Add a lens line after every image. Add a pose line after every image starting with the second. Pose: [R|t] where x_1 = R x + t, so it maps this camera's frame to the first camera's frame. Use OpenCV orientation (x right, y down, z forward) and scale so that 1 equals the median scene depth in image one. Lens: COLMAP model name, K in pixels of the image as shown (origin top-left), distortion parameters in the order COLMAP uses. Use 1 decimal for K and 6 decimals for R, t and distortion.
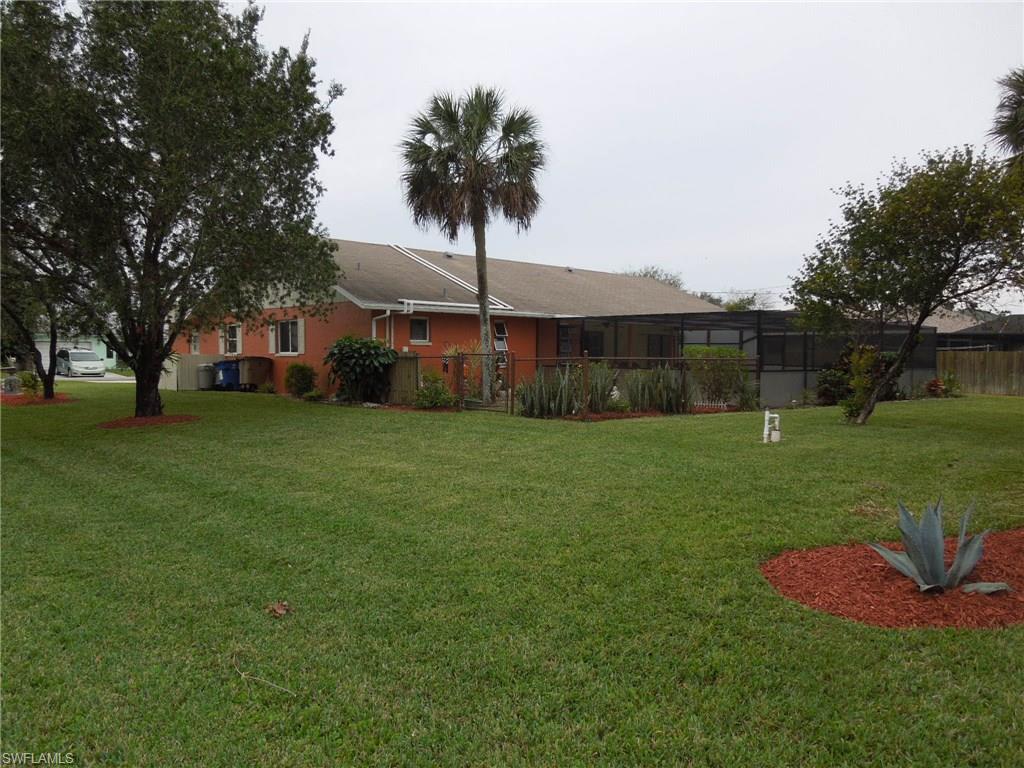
lens RADIAL K [[772.8, 0, 471.1], [0, 772.8, 435.1], [0, 0, 1]] dist [-0.007683, -0.004127]
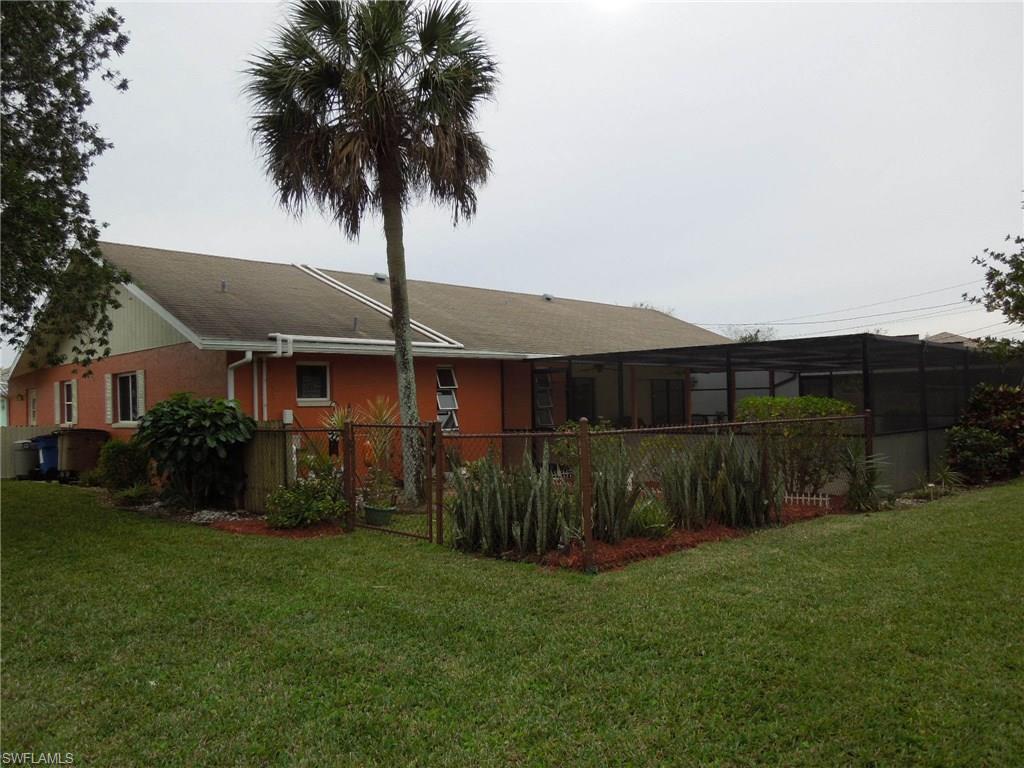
lens RADIAL K [[772.8, 0, 511.8], [0, 772.8, 384.8], [0, 0, 1]] dist [-0.007683, -0.004127]
pose [[0.996828, -0.028344, 0.074372, 0.055126], [0.037600, 0.991296, -0.126167, -0.054576], [-0.070148, 0.128564, 0.989217, 0.410903]]
